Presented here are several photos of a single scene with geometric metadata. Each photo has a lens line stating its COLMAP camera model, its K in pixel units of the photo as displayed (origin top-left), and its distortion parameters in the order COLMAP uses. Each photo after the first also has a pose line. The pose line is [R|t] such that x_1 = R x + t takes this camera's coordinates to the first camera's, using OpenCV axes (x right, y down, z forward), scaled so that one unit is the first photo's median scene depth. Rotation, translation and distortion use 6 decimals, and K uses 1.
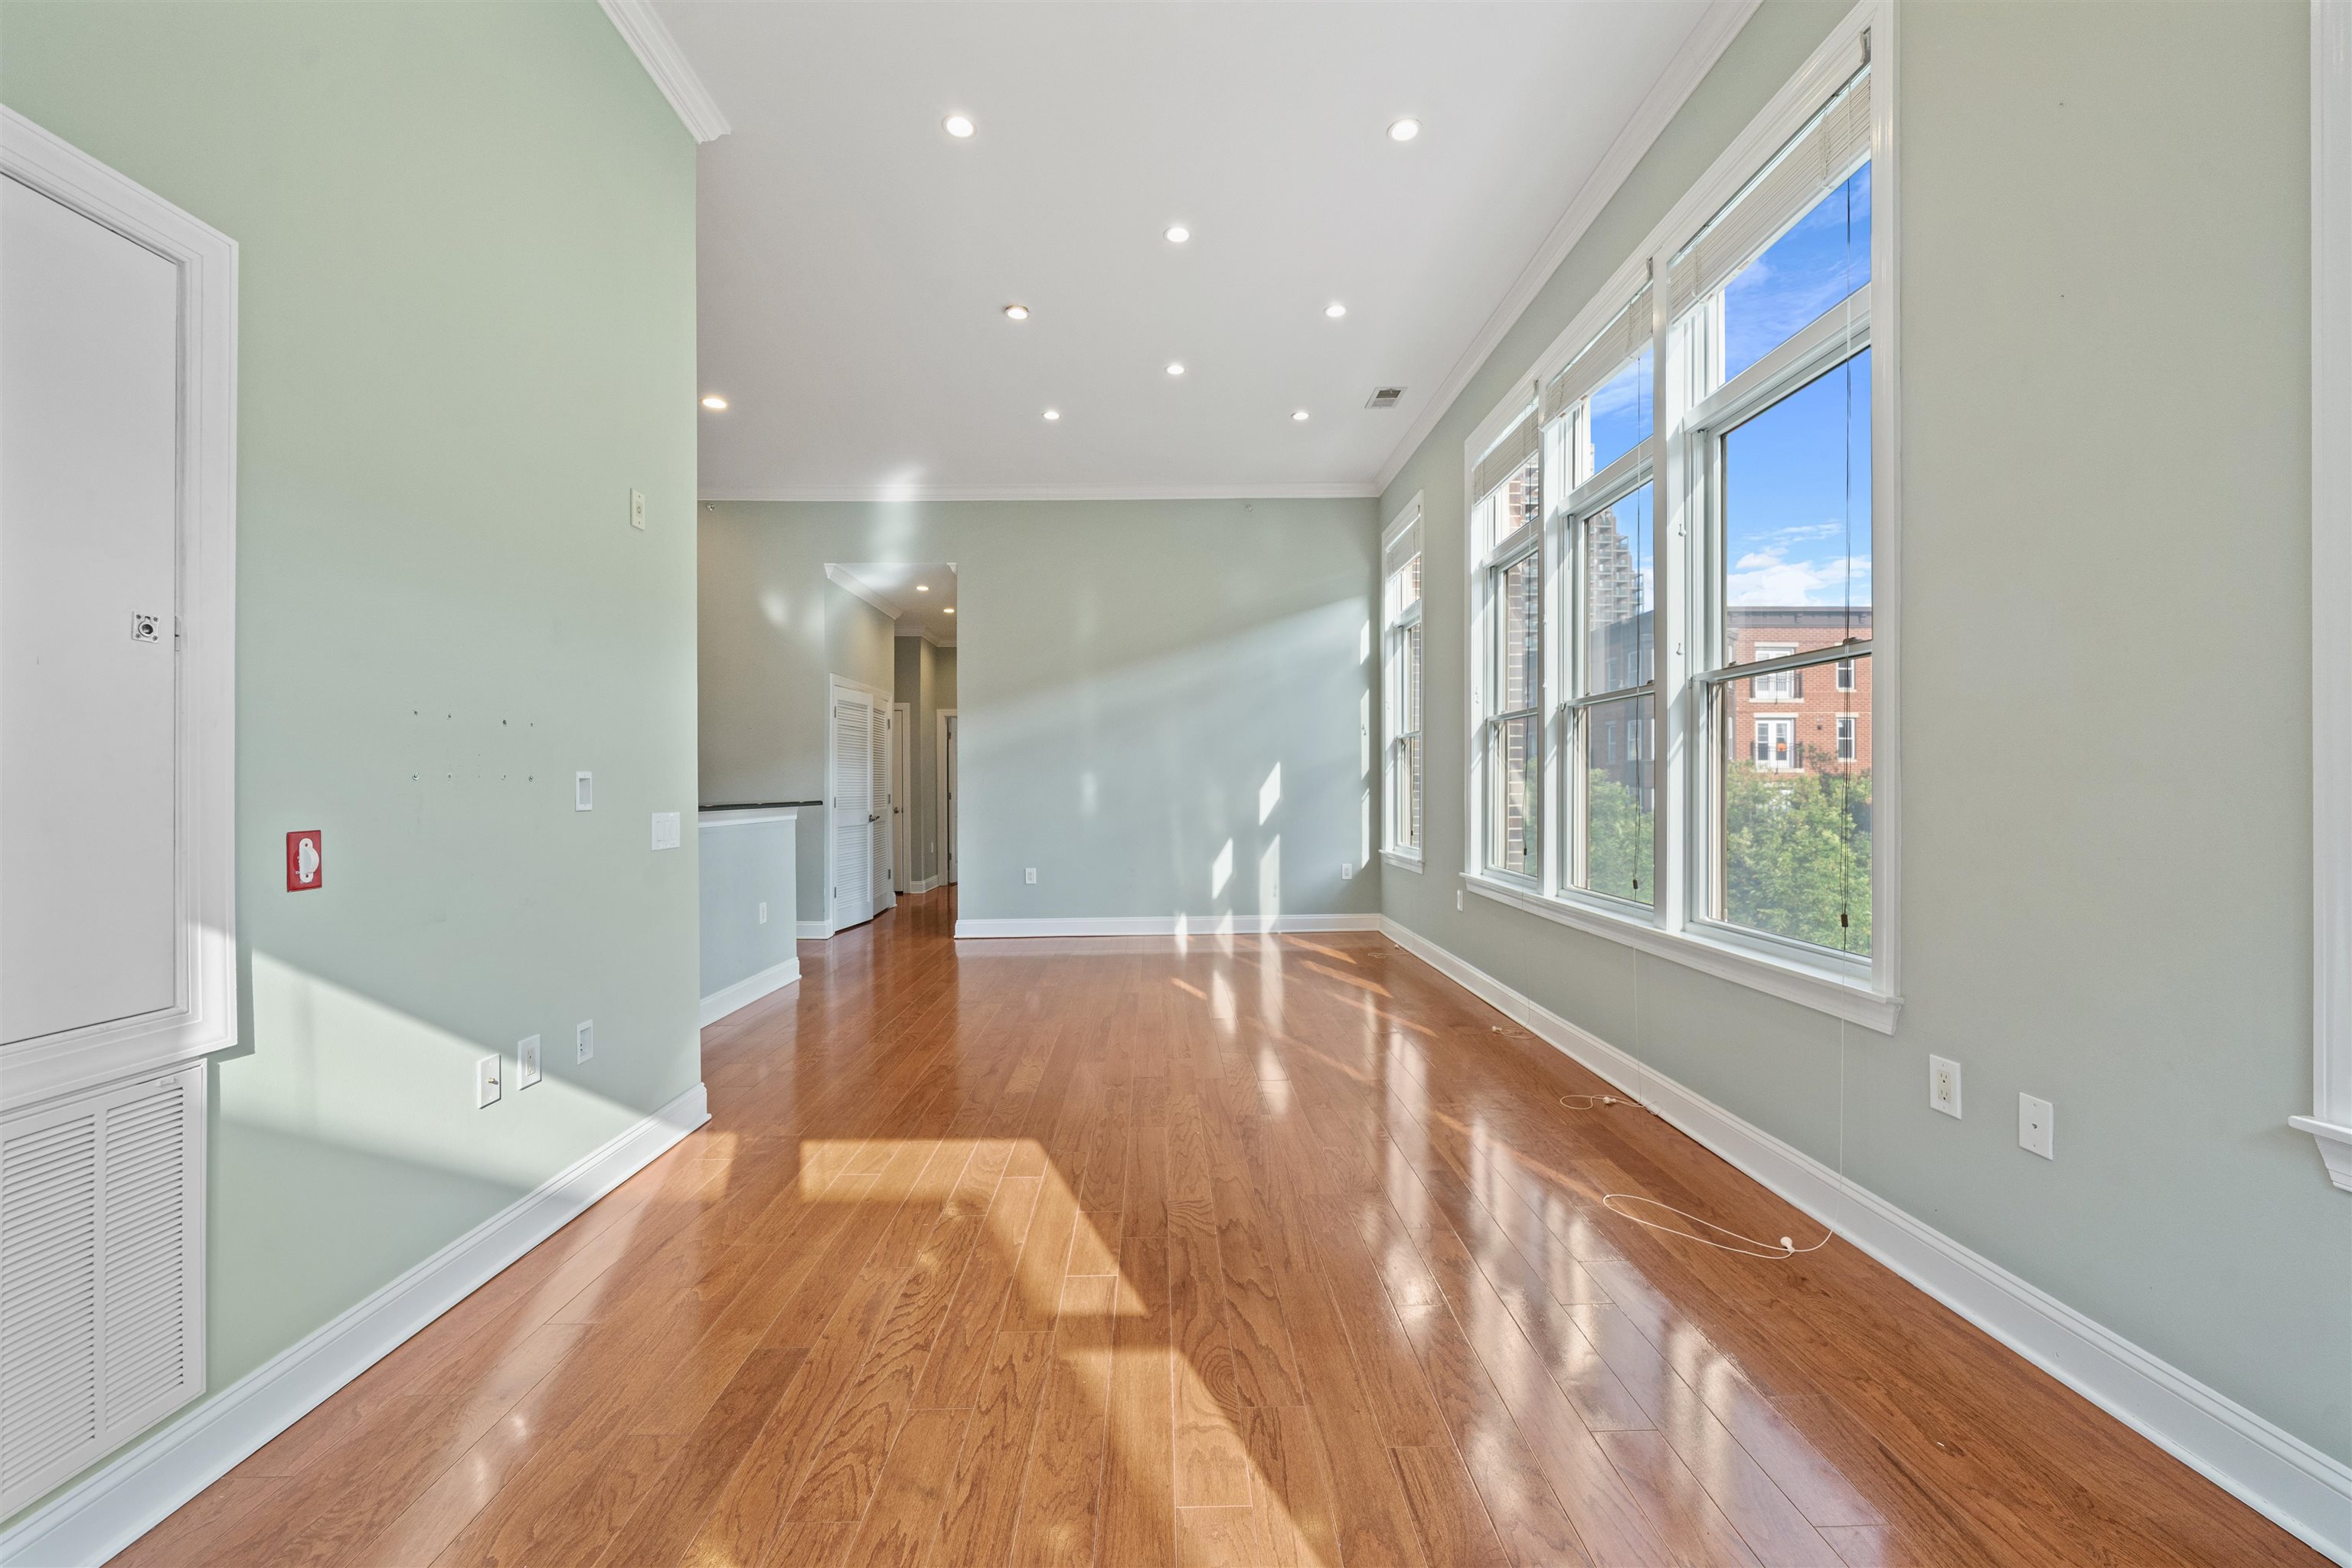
lens RADIAL K [[914.1, 0, 1180.8], [0, 914.1, 777.0], [0, 0, 1]] dist [-0.001242, 0.000061]
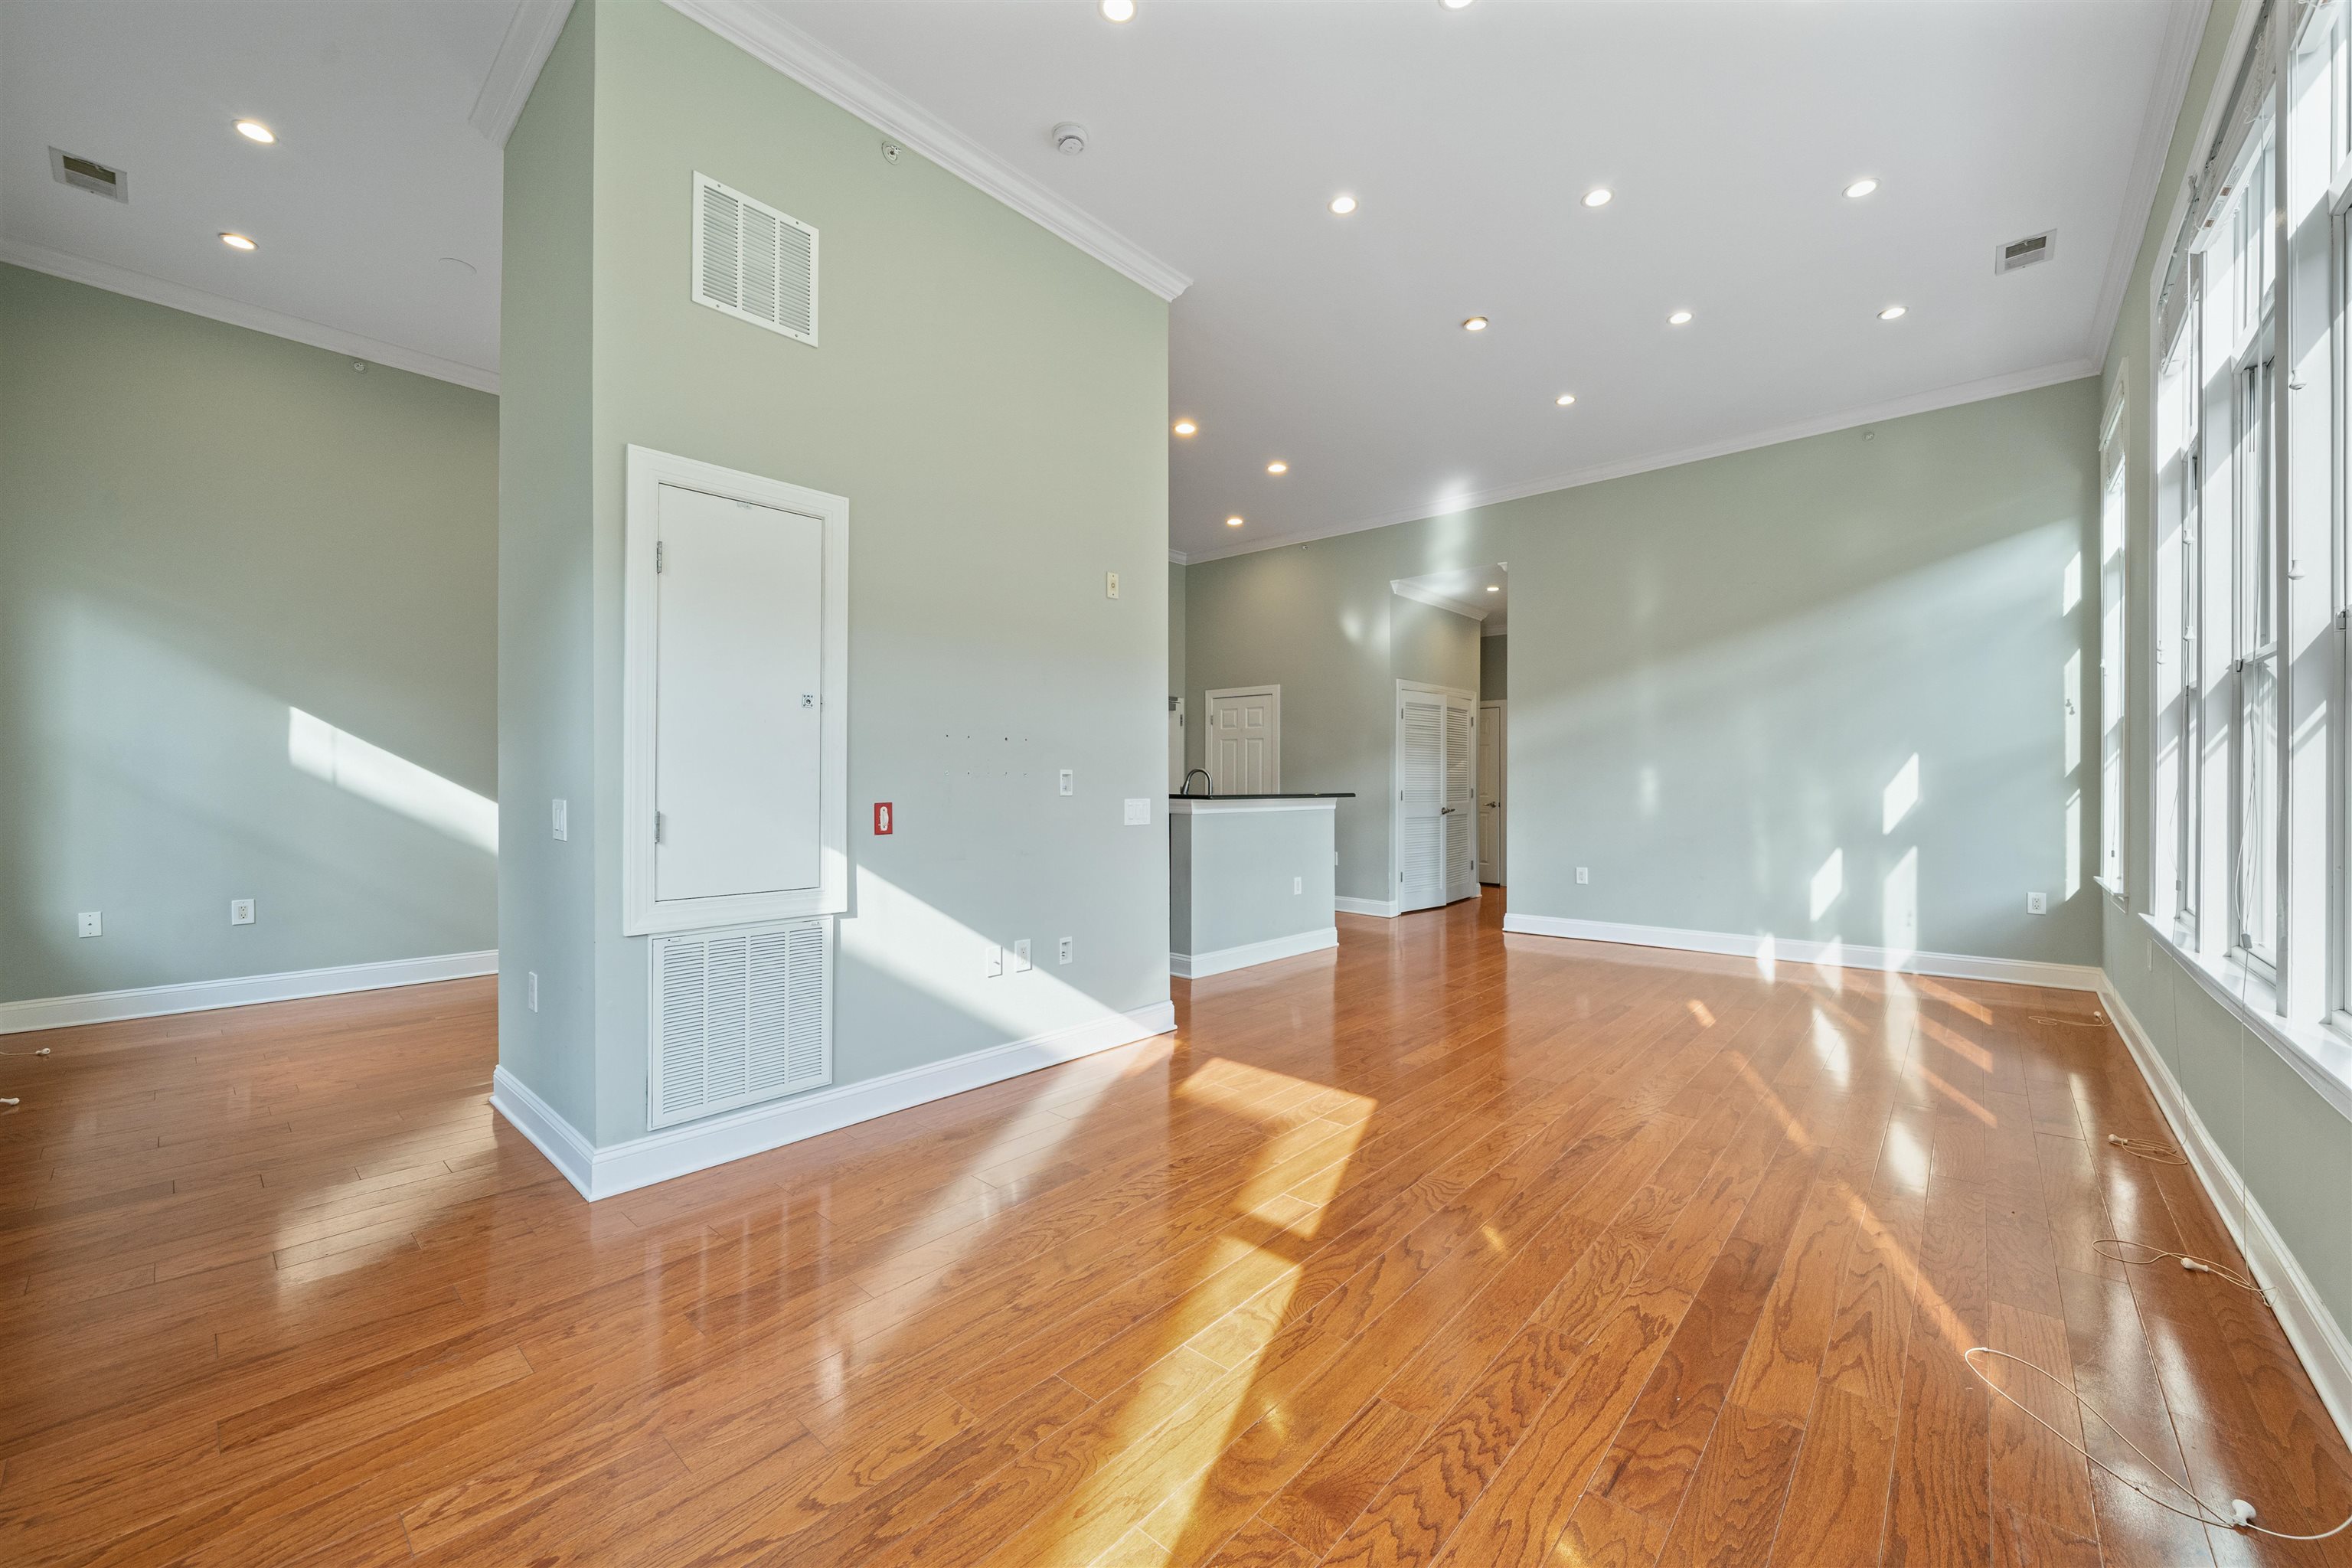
lens RADIAL K [[914.1, 0, 1192.6], [0, 914.1, 770.1], [0, 0, 1]] dist [-0.001242, 0.000061]
pose [[0.738699, -0.001101, -0.674035, 0.226295], [-0.000090, 0.999998, -0.001732, -0.001029], [0.674036, 0.001340, 0.738698, 0.015980]]
